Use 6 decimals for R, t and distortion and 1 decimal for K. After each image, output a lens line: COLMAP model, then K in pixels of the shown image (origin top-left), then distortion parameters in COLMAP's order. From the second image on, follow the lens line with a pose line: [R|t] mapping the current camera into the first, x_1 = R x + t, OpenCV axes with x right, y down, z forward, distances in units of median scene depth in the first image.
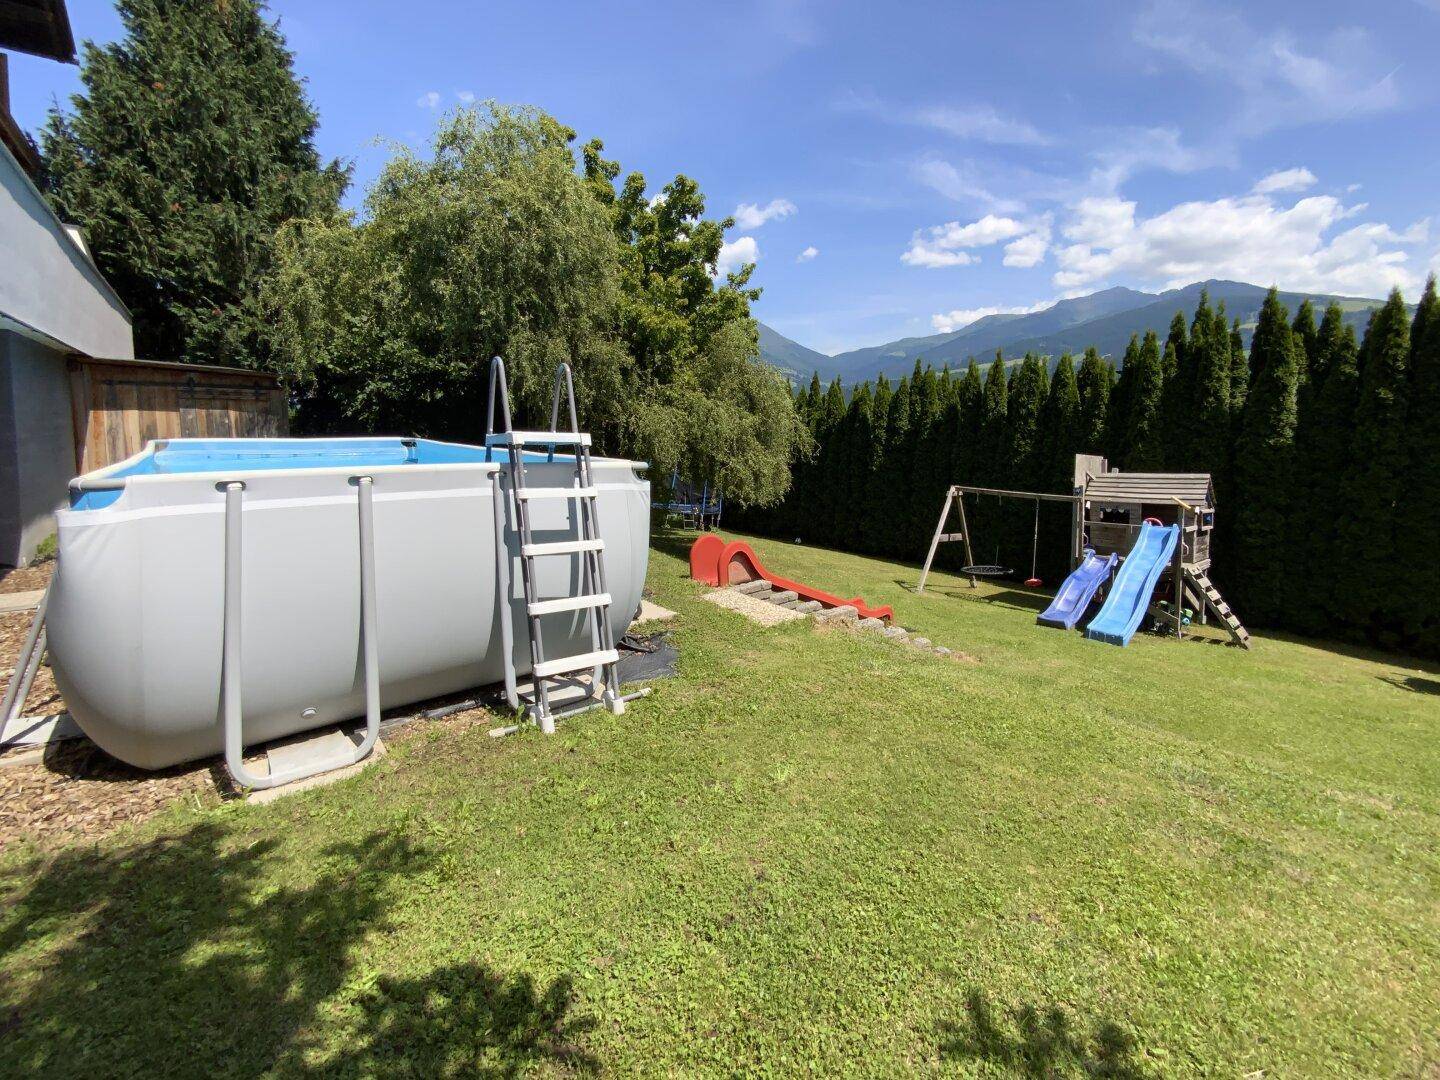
lens RADIAL K [[621.1, 0, 725.3], [0, 621.1, 470.6], [0, 0, 1]] dist [-0.004401, -0.000280]
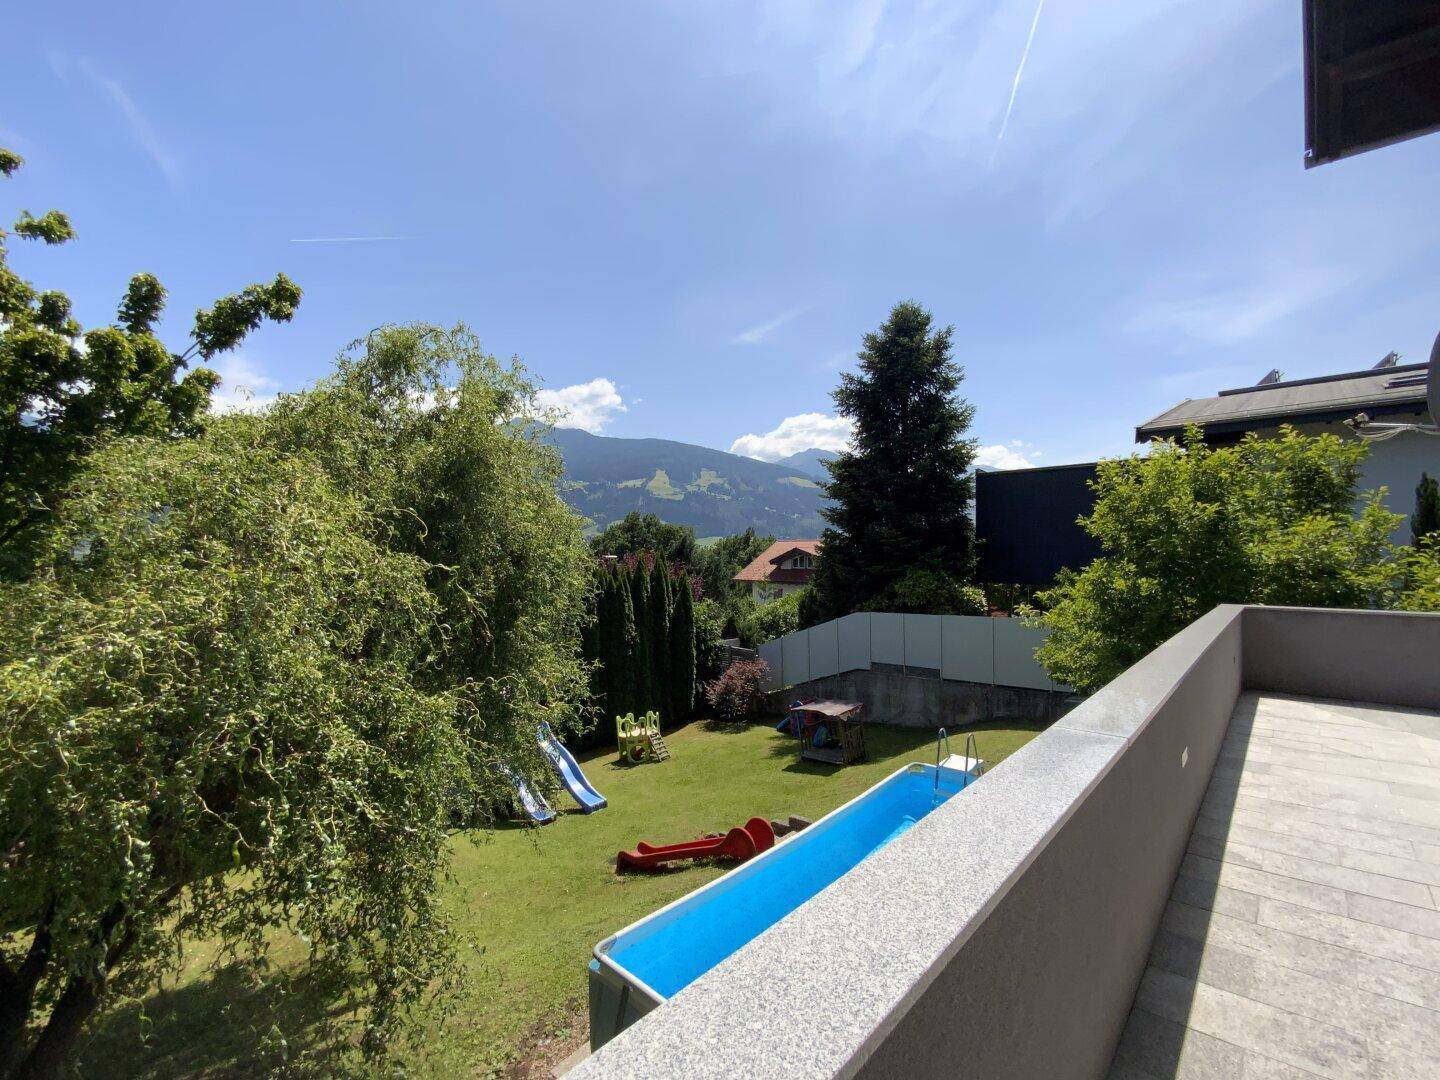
lens RADIAL K [[624.7, 0, 720.0], [0, 624.7, 540.0], [0, 0, 1]] dist [0.069234, -0.035455]
pose [[-0.143740, 0.007484, 0.989587, -0.699830], [0.068953, 0.997617, 0.002470, -0.265663], [-0.987210, 0.068590, -0.143914, 0.604886]]
